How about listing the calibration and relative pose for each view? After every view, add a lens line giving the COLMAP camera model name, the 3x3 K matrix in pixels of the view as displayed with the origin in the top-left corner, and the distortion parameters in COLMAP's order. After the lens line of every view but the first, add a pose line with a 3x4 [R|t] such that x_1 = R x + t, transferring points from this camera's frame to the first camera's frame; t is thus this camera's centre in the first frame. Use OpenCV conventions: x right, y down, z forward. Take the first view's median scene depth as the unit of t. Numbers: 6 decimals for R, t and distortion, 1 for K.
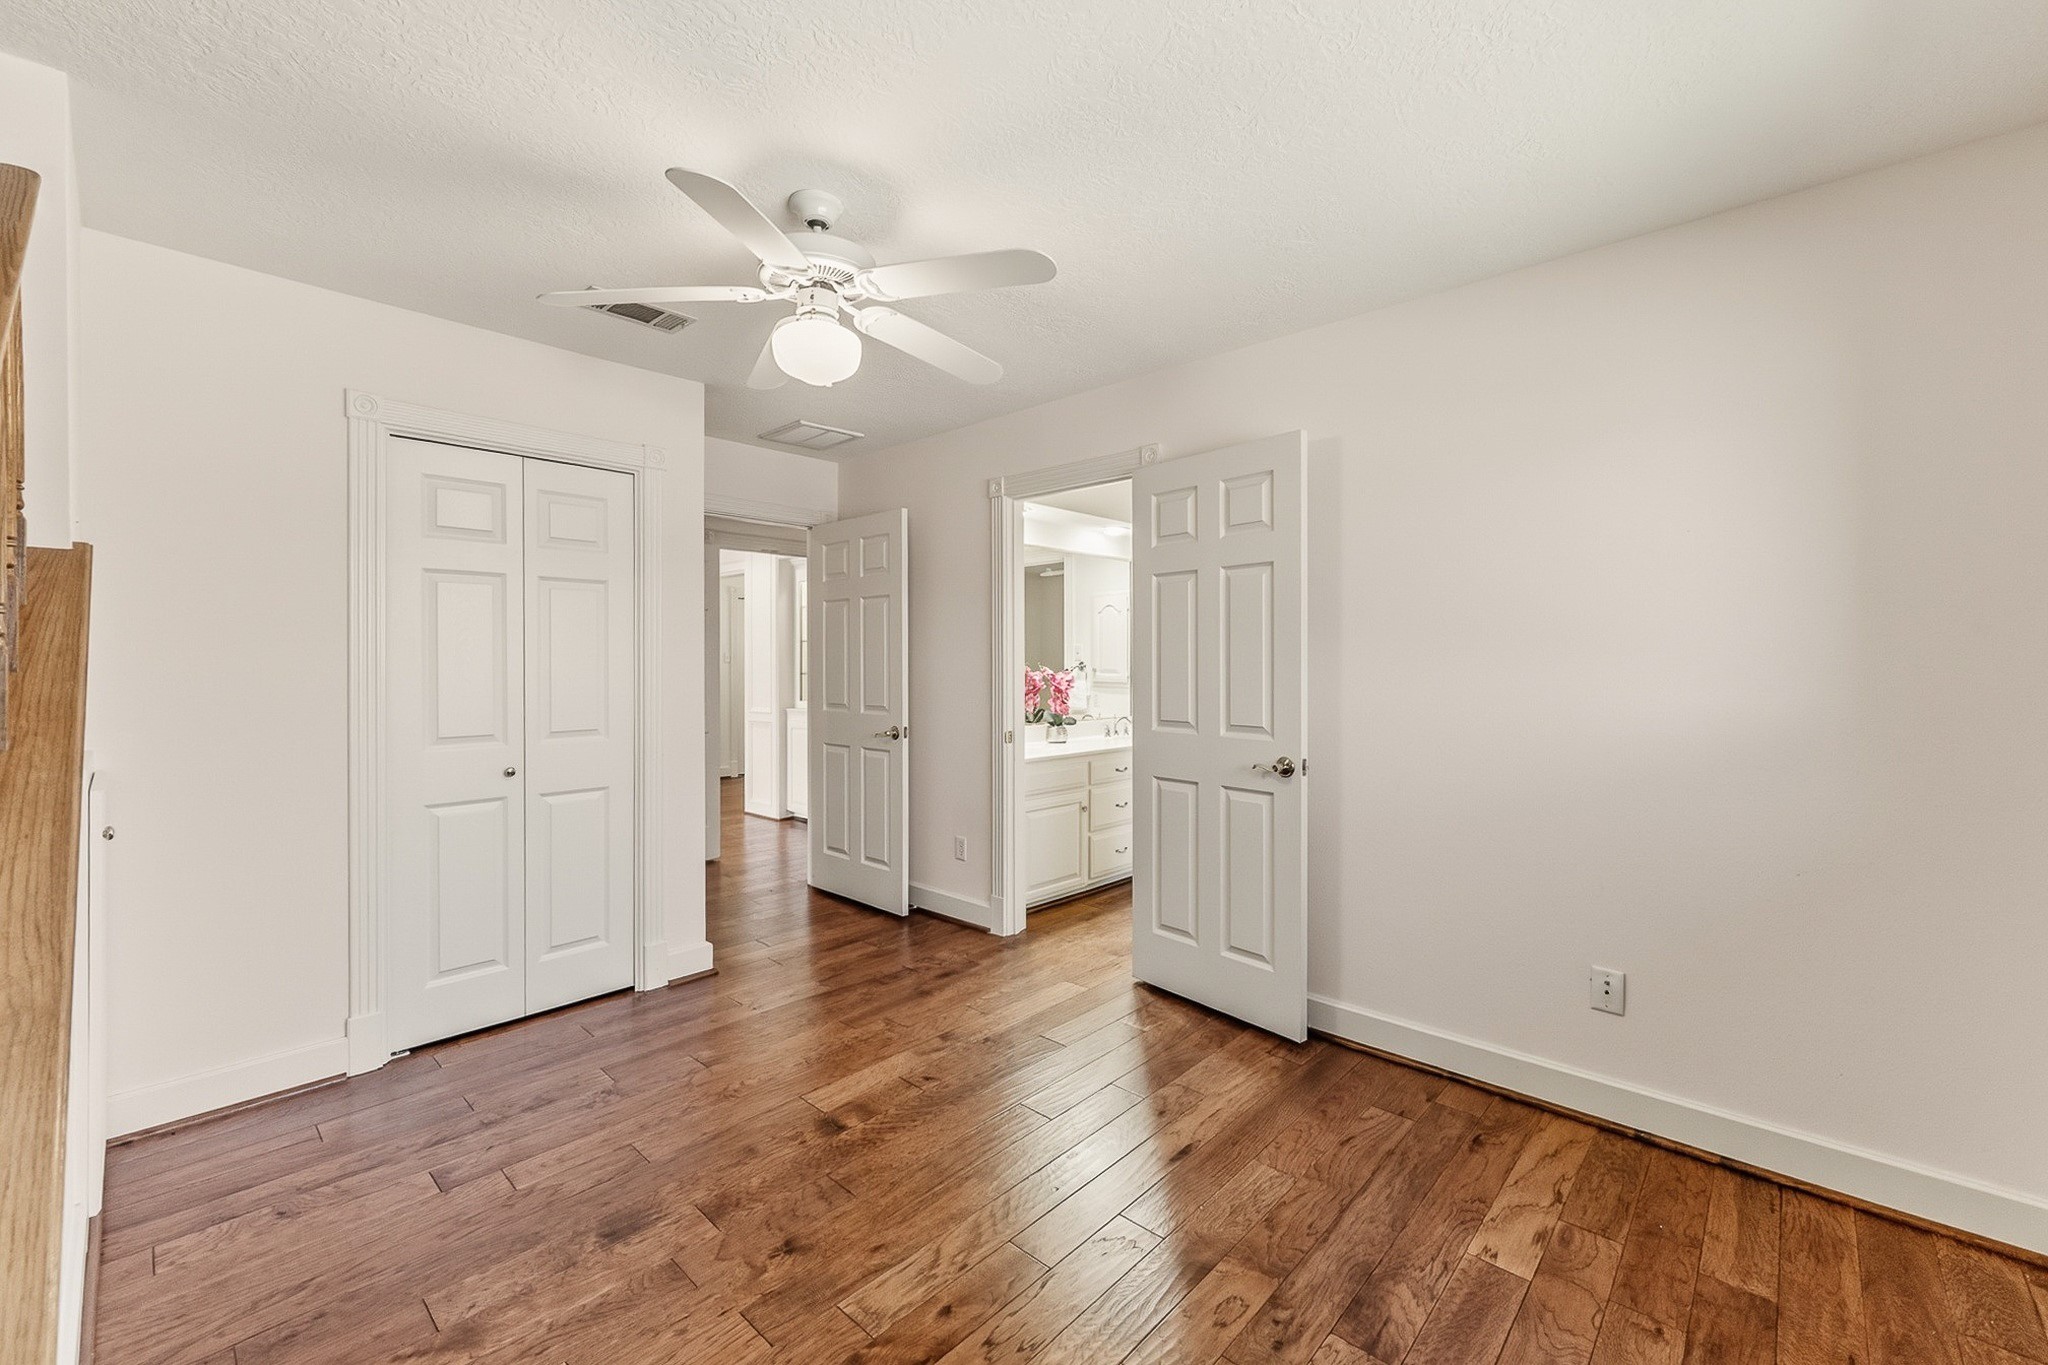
lens RADIAL K [[837.2, 0, 1024.6], [0, 837.2, 674.5], [0, 0, 1]] dist [-0.000735, -0.000144]
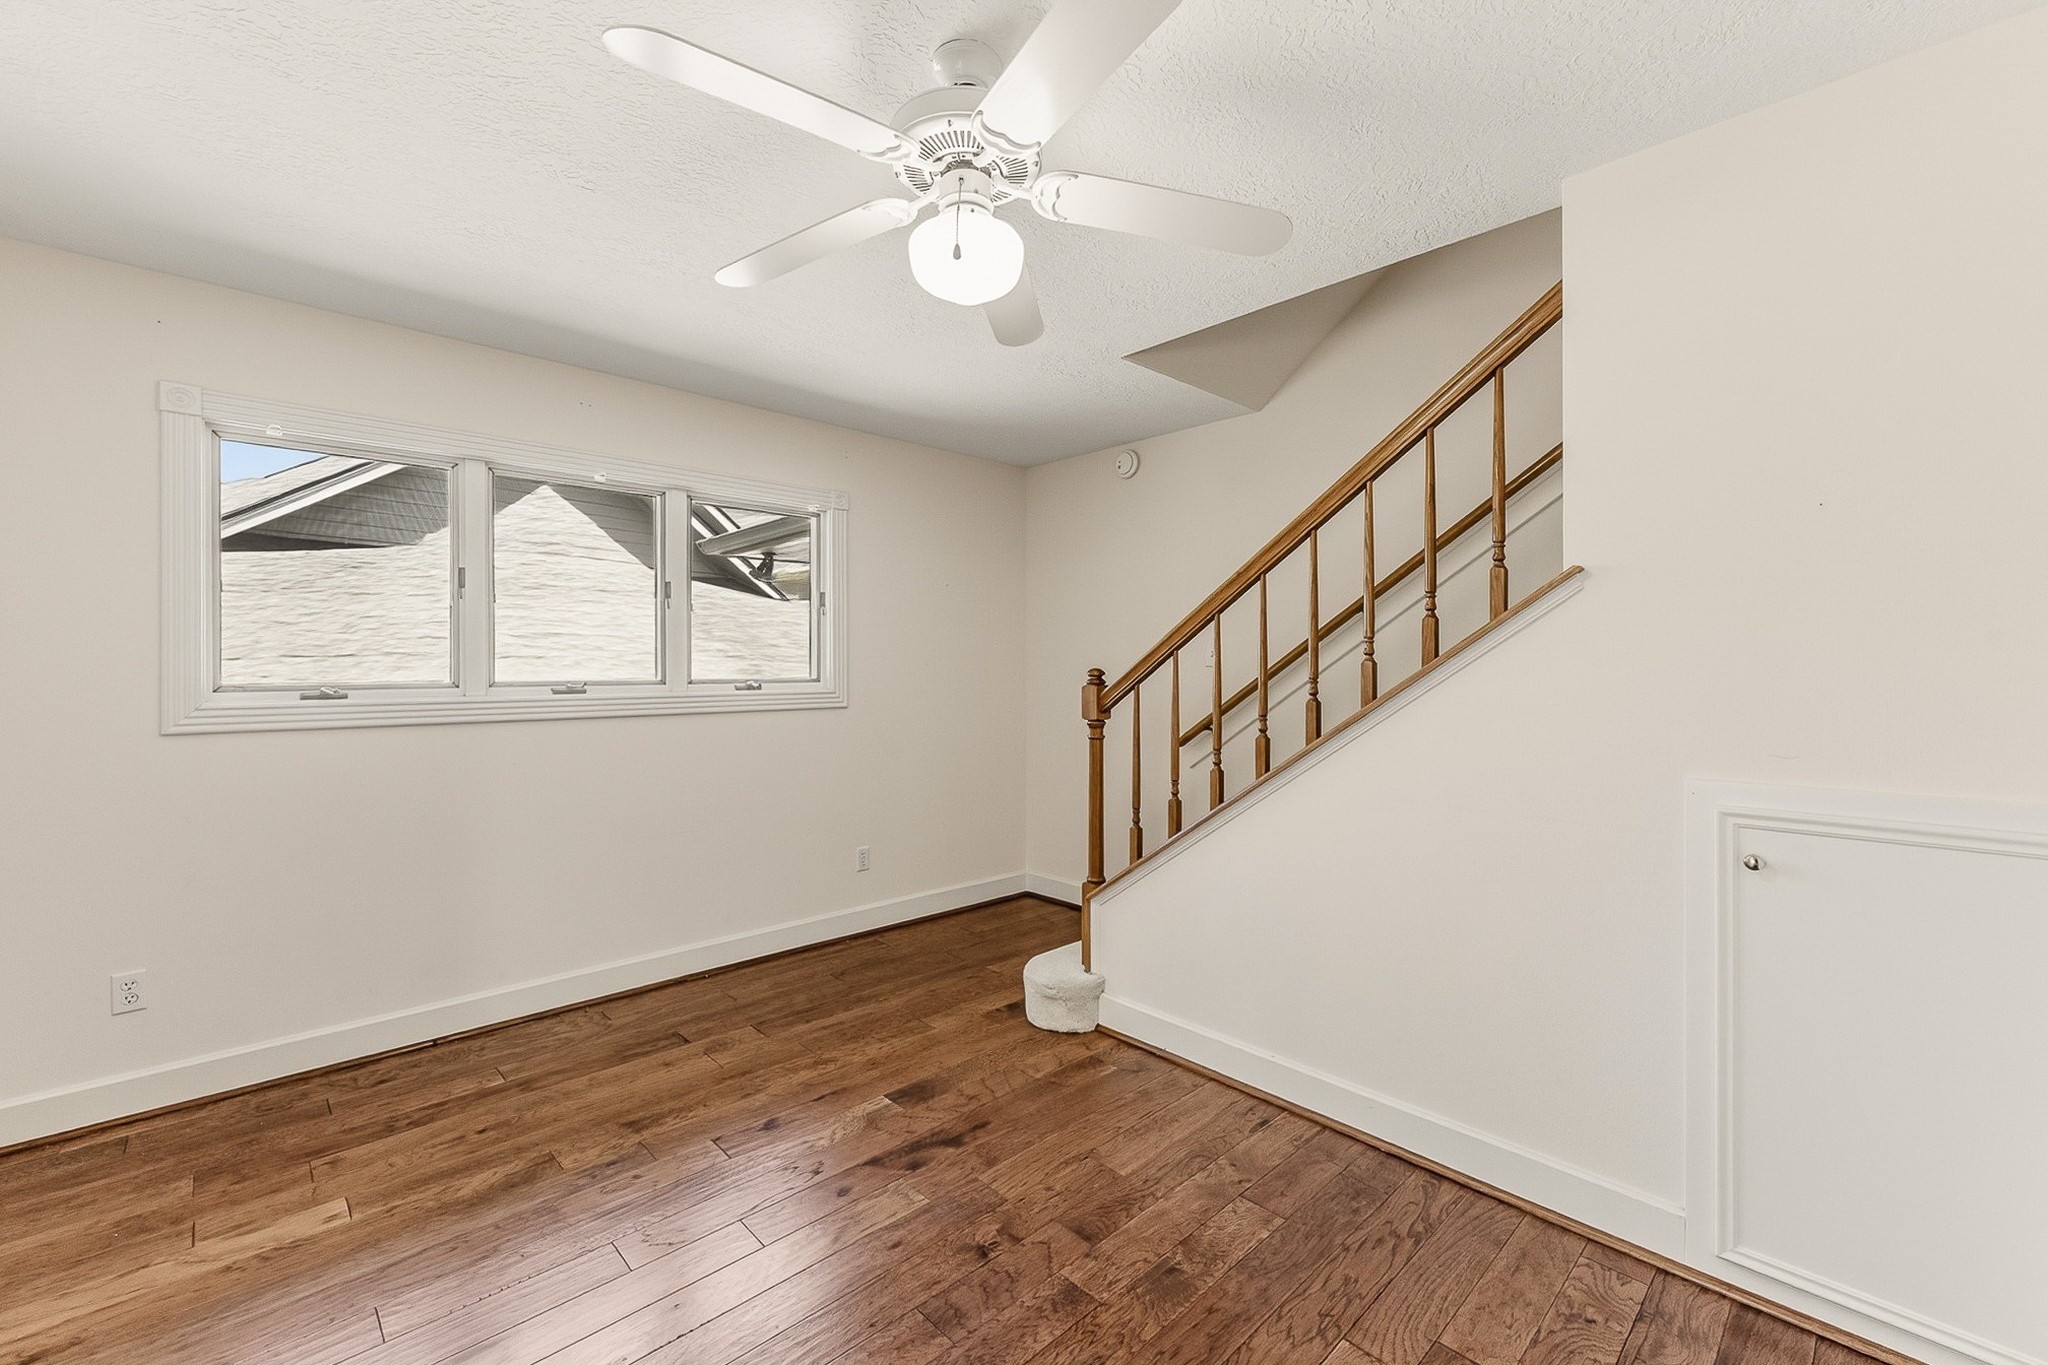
lens RADIAL K [[837.2, 0, 1020.0], [0, 837.2, 676.7], [0, 0, 1]] dist [-0.000735, -0.000144]
pose [[-0.998224, -0.000881, 0.059570, -0.400788], [-0.000309, 0.999954, 0.009609, -0.016058], [-0.059576, 0.009573, -0.998178, 2.067324]]
